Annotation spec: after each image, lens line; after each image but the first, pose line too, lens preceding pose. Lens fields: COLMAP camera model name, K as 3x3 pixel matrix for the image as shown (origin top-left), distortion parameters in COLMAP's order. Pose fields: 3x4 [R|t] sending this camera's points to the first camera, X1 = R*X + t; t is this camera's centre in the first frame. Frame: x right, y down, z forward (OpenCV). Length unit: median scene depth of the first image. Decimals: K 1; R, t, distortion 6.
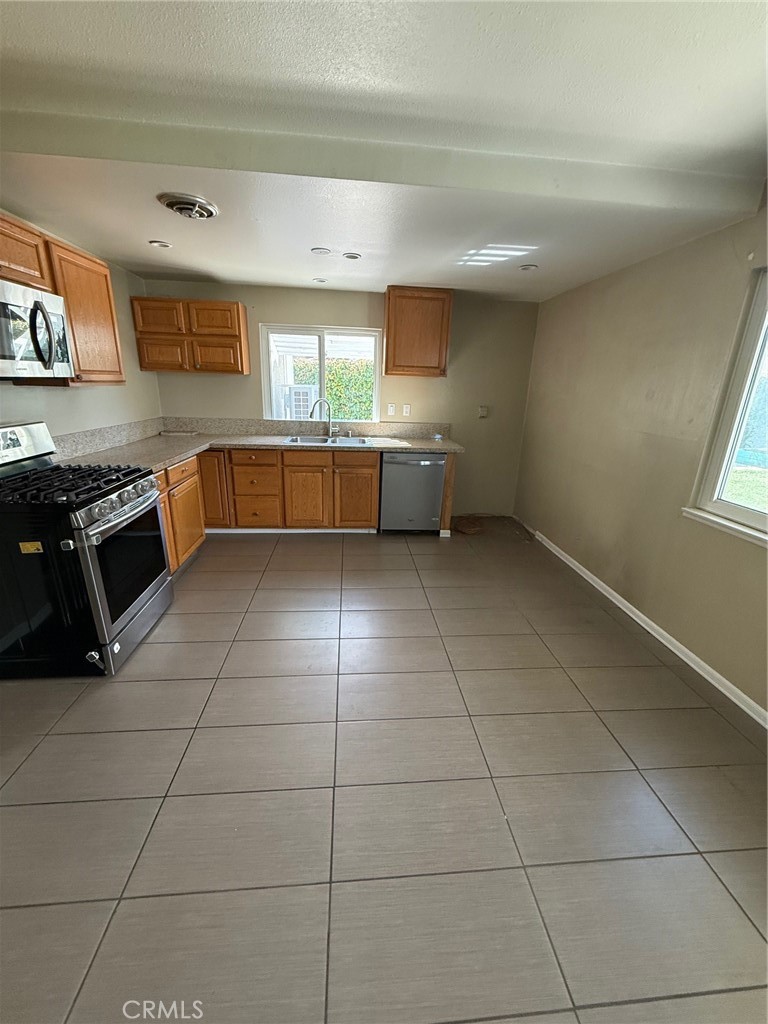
lens RADIAL K [[406.4, 0, 384.3], [0, 406.4, 511.4], [0, 0, 1]] dist [0.000867, -0.000700]
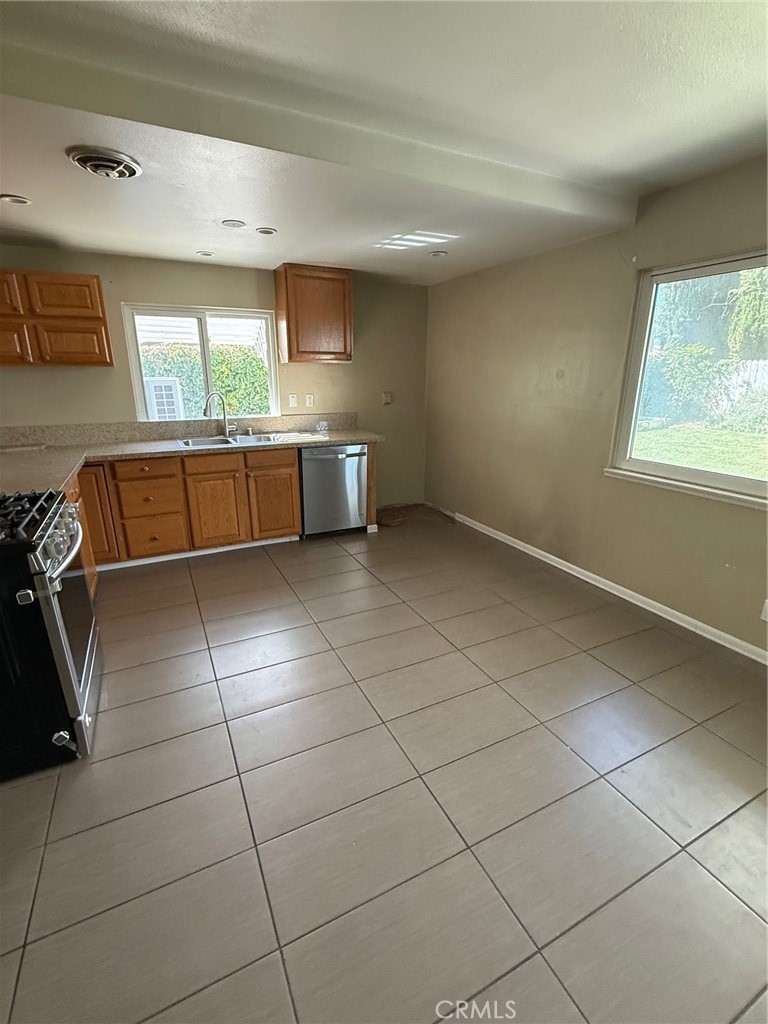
lens RADIAL K [[464.8, 0, 384.0], [0, 464.8, 514.0], [0, 0, 1]] dist [-0.002649, -0.001133]
pose [[0.929913, -0.137949, 0.340927, -0.211491], [0.139003, 0.990059, 0.021460, 0.001995], [-0.340498, 0.027434, 0.939845, -0.024455]]
